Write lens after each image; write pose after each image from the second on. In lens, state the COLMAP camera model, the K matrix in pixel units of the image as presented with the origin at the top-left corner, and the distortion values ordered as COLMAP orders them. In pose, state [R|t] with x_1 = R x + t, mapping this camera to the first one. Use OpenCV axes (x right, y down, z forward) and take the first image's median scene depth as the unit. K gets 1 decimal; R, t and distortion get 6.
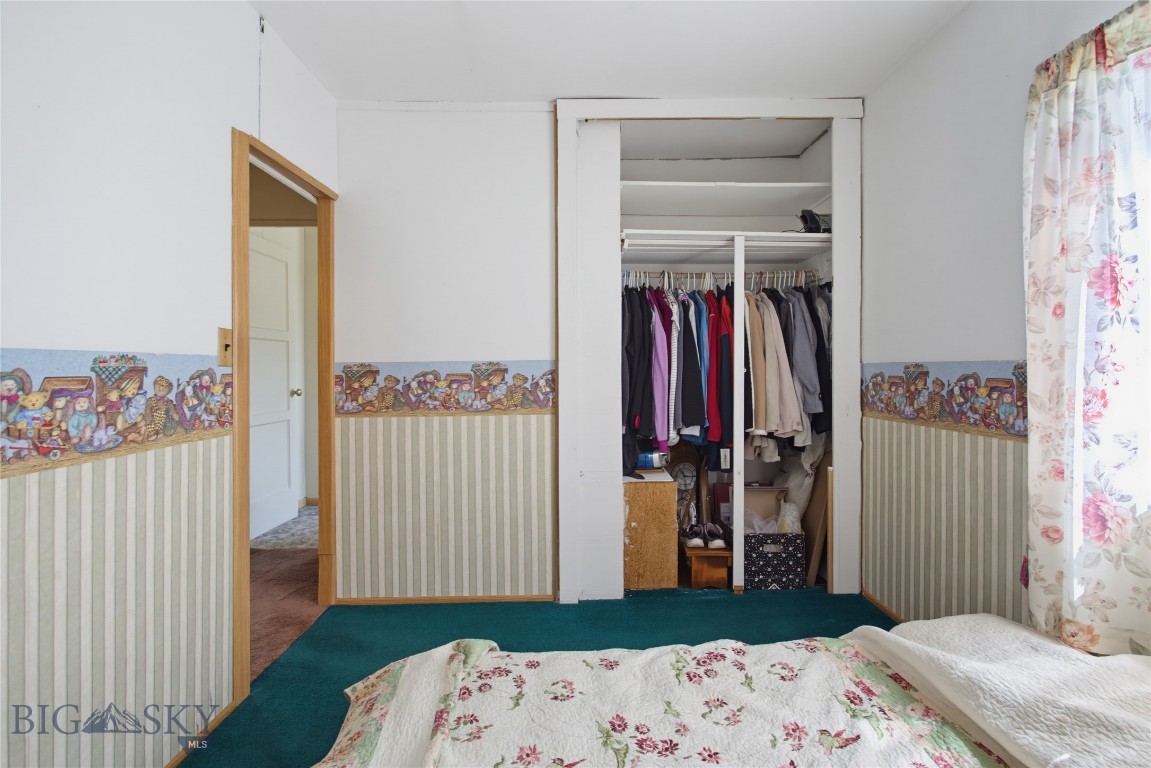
lens RADIAL K [[557.2, 0, 607.3], [0, 557.2, 361.8], [0, 0, 1]] dist [-0.003622, -0.000118]
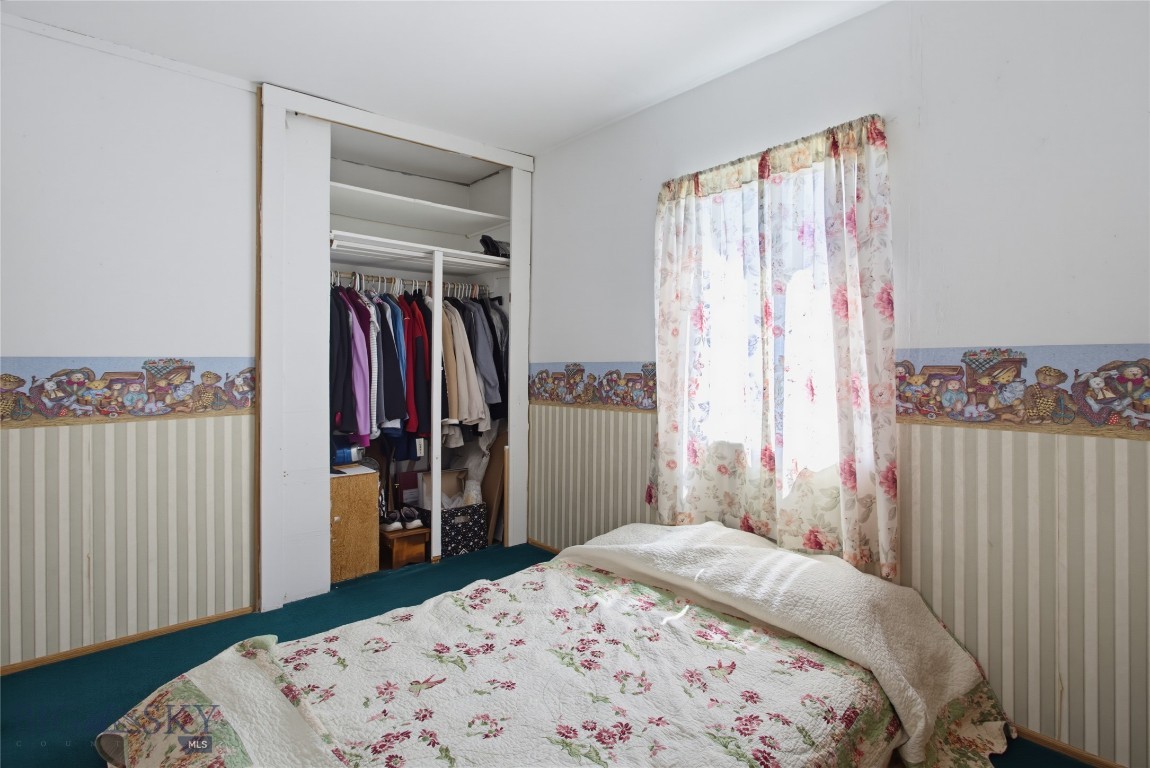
lens RADIAL K [[560.1, 0, 579.5], [0, 560.1, 364.5], [0, 0, 1]] dist [0.000545, 0.000799]
pose [[0.785663, 0.005716, 0.618628, -0.253343], [-0.009034, 0.999957, 0.002233, 0.002363], [-0.618589, -0.007343, 0.785681, -0.087770]]
